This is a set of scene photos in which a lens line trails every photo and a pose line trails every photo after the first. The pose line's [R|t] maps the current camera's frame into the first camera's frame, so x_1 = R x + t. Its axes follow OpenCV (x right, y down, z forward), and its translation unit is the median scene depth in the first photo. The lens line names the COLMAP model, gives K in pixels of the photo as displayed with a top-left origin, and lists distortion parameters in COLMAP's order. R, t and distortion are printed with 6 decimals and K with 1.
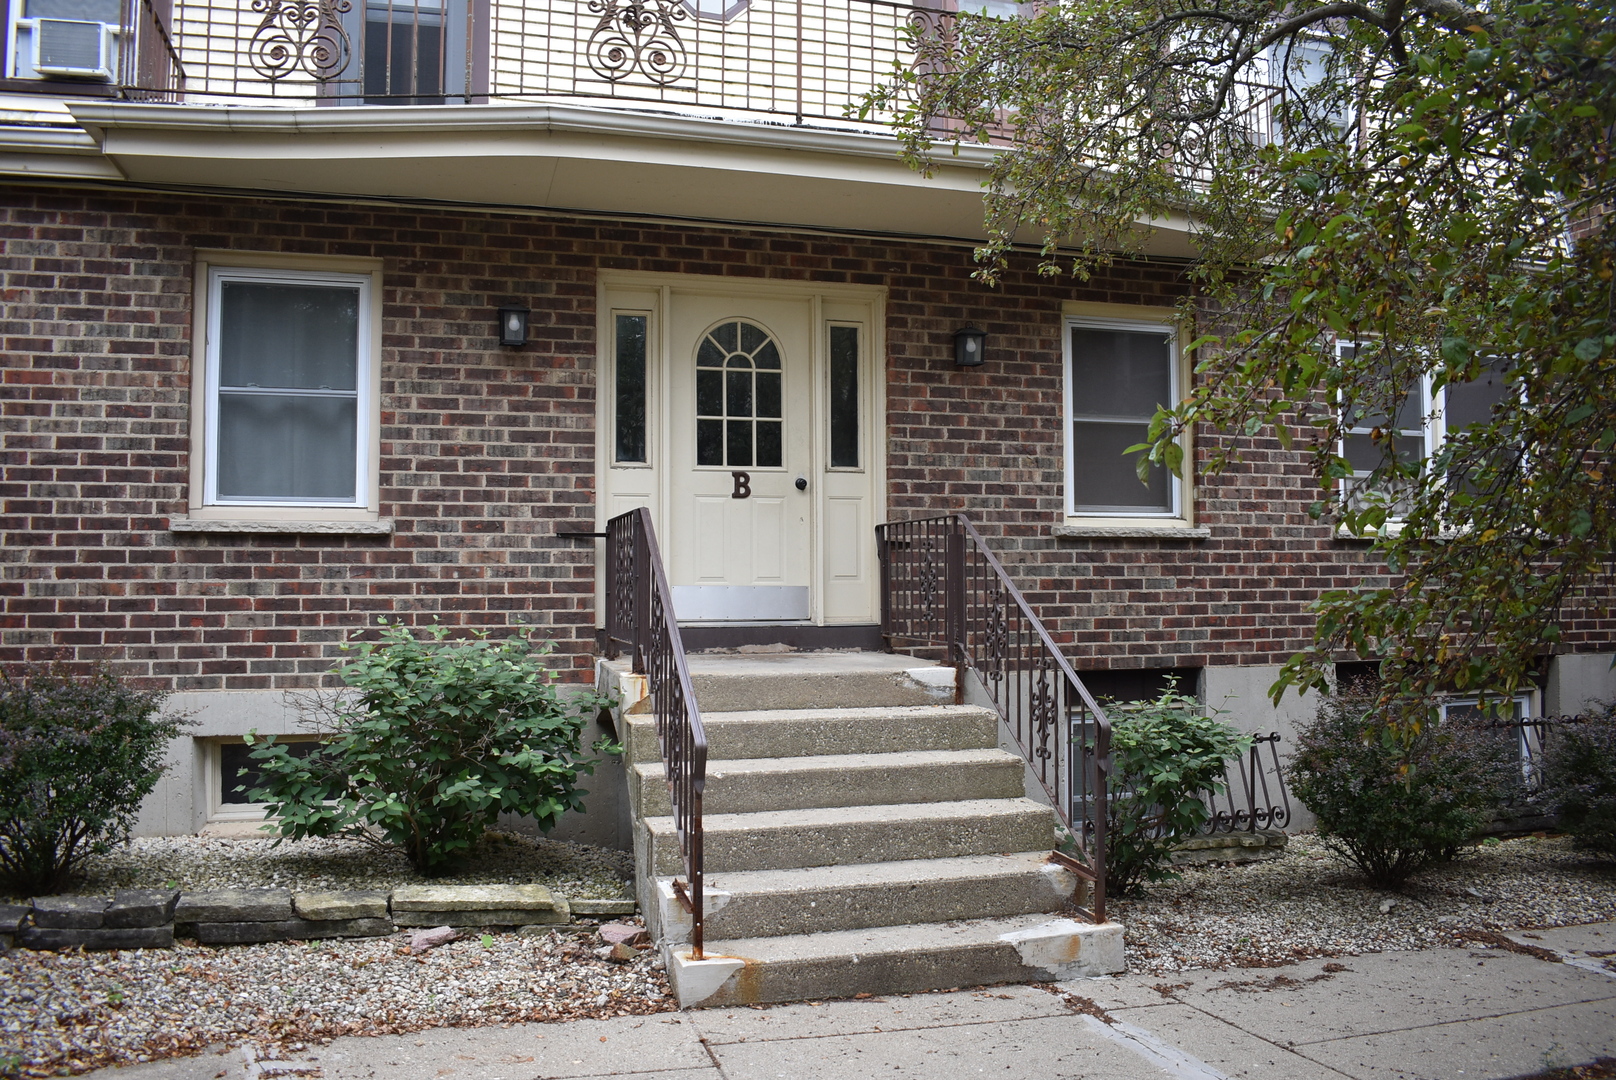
lens RADIAL K [[1270.2, 0, 809.0], [0, 1270.2, 542.8], [0, 0, 1]] dist [-0.095588, 0.013437]
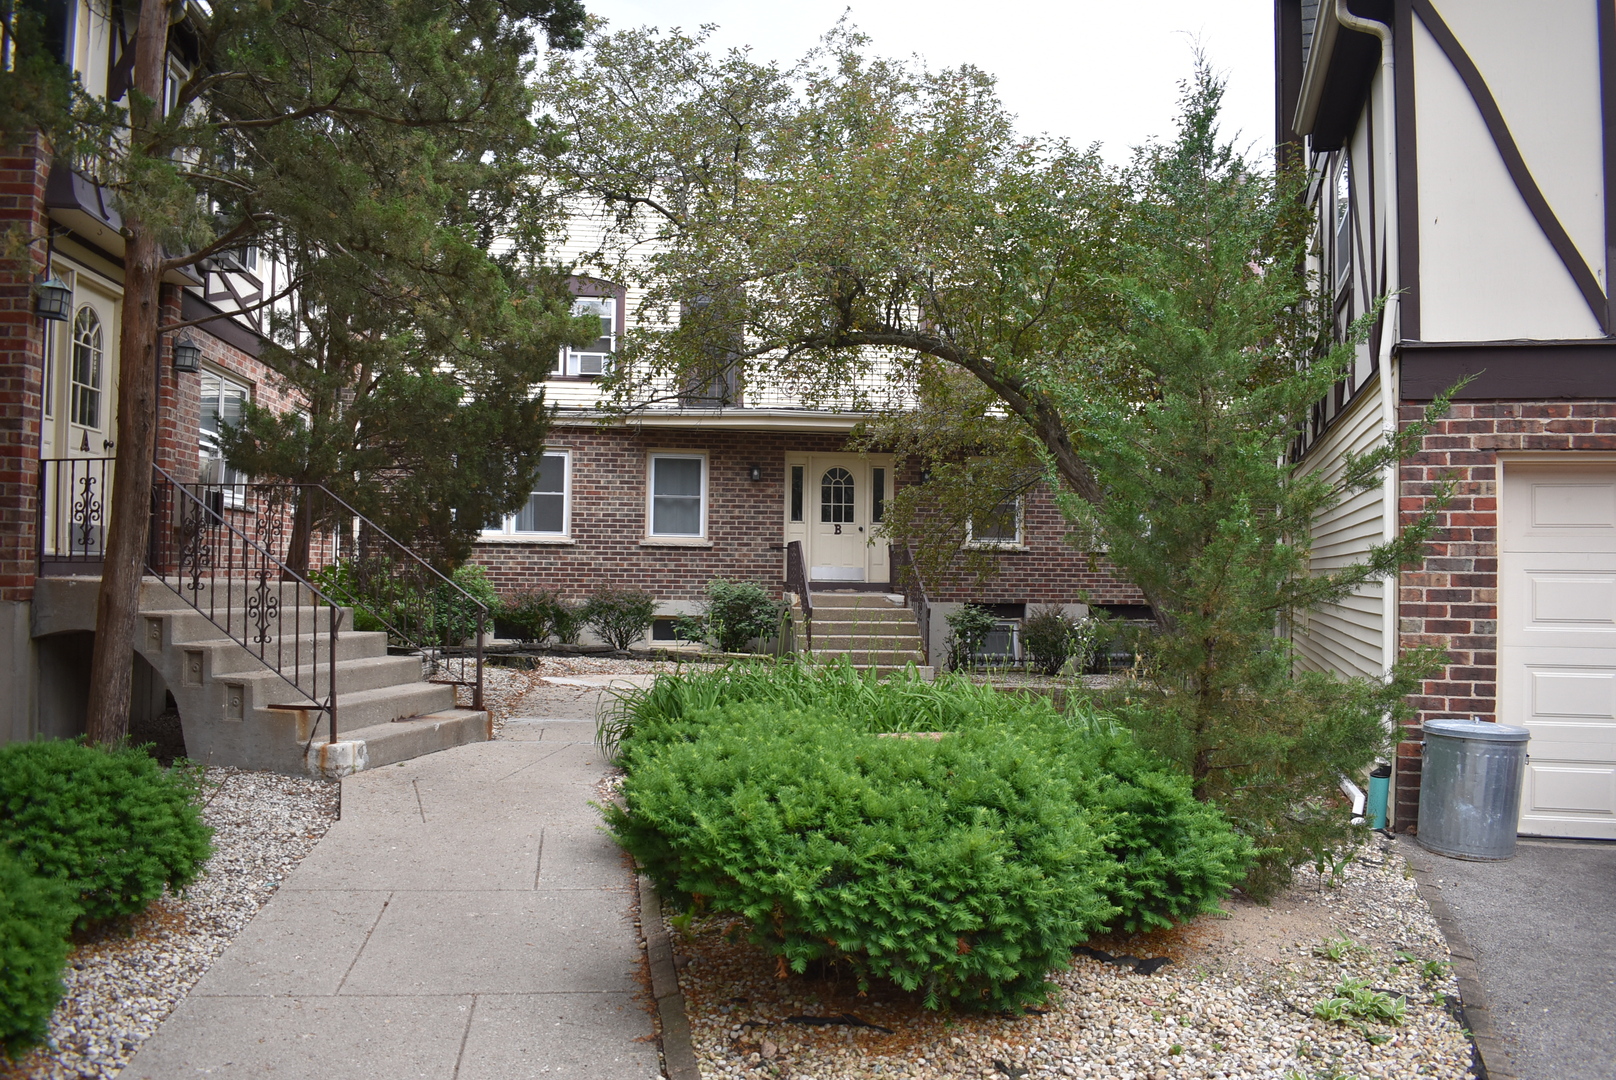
lens RADIAL K [[1270.2, 0, 808.2], [0, 1270.2, 536.6], [0, 0, 1]] dist [-0.095588, 0.013437]
pose [[0.988881, 0.012228, -0.148204, 0.308116], [-0.012010, 0.999925, 0.002362, -0.039562], [0.148222, -0.000556, 0.988954, -1.809302]]
